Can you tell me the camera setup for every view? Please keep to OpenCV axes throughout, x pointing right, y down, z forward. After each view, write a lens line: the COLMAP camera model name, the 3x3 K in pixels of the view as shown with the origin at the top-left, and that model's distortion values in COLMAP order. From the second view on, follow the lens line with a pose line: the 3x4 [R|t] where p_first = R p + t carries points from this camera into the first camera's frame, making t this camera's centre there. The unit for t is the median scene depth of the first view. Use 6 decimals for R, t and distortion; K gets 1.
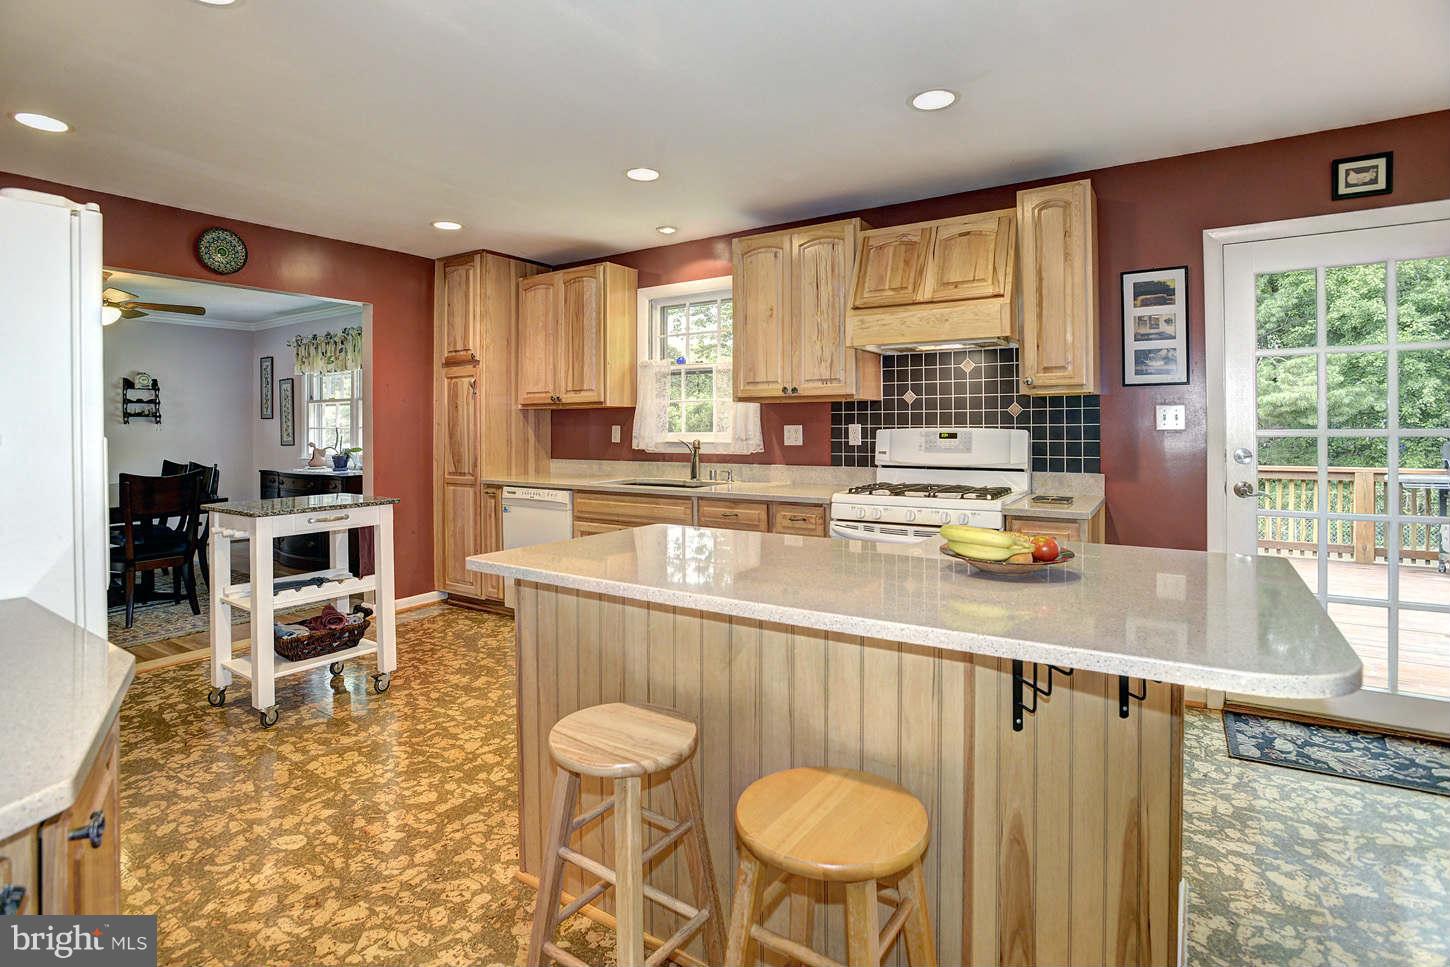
lens RADIAL K [[709.8, 0, 712.4], [0, 709.8, 417.2], [0, 0, 1]] dist [-0.037654, 0.005117]
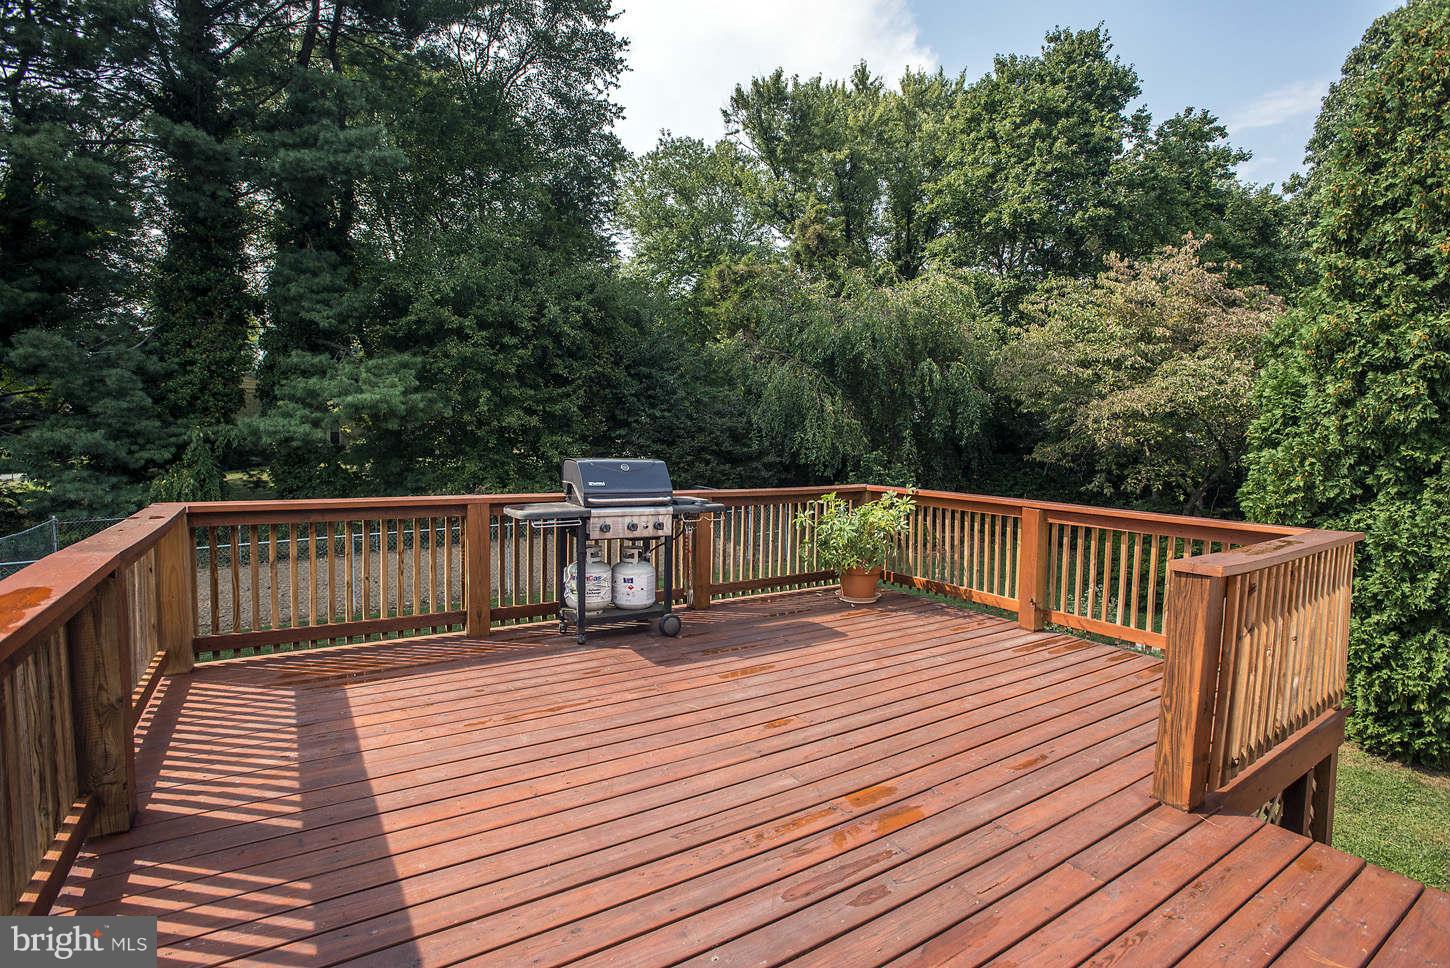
lens RADIAL K [[709.8, 0, 721.2], [0, 709.8, 475.6], [0, 0, 1]] dist [-0.037654, 0.005117]
pose [[0.399515, -0.043433, 0.915697, 0.156170], [-0.030202, 0.997711, 0.060500, 0.001747], [-0.916229, -0.051827, 0.397288, 0.194143]]
